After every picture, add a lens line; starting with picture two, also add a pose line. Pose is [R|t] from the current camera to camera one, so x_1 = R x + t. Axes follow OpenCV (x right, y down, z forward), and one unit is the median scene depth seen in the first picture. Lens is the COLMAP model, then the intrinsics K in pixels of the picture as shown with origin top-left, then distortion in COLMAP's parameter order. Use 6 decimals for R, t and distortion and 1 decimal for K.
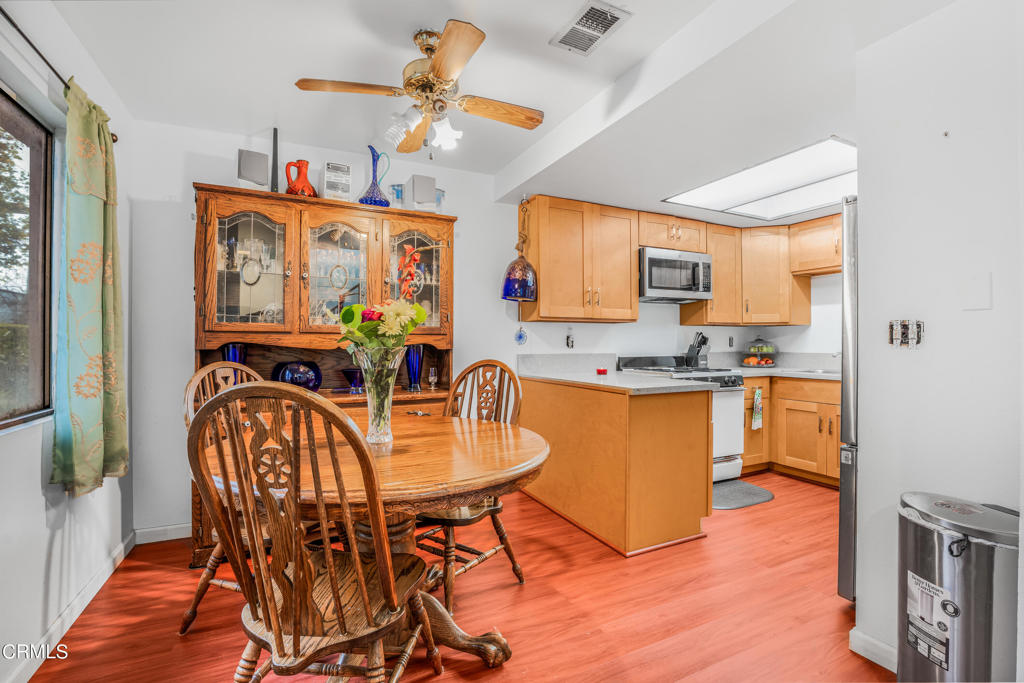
lens RADIAL K [[437.8, 0, 512.0], [0, 437.8, 341.5], [0, 0, 1]] dist [-0.042258, 0.011383]
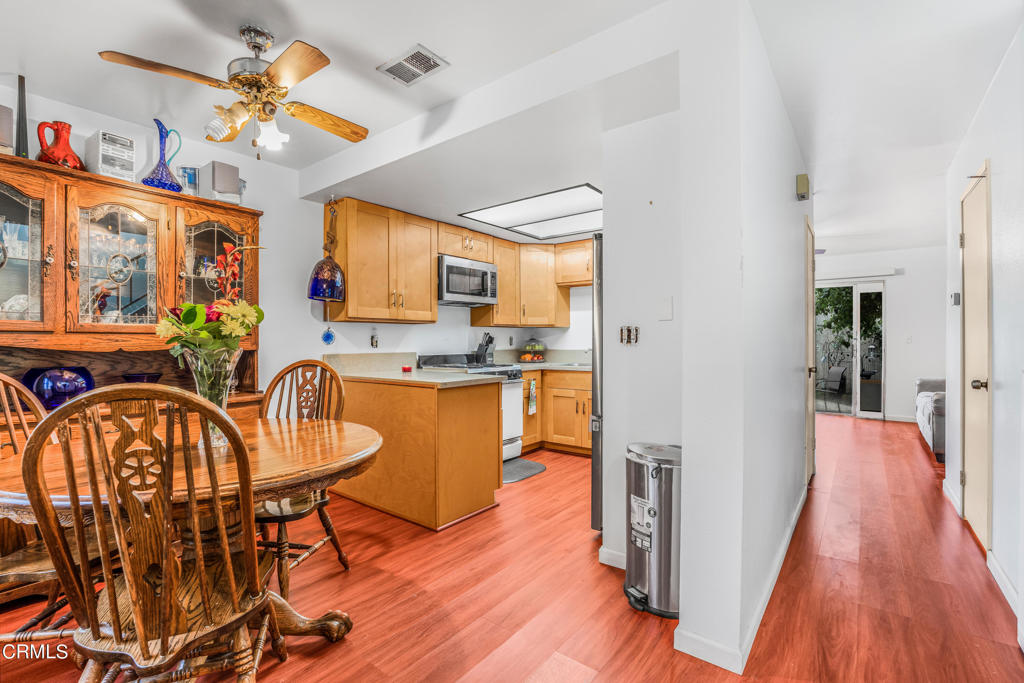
lens RADIAL K [[437.8, 0, 512.0], [0, 437.8, 341.5], [0, 0, 1]] dist [-0.042258, 0.011383]
pose [[0.887110, -0.002799, 0.461550, -0.099052], [0.001837, 0.999995, 0.002534, -0.002535], [-0.461555, -0.001400, 0.887111, -0.113962]]
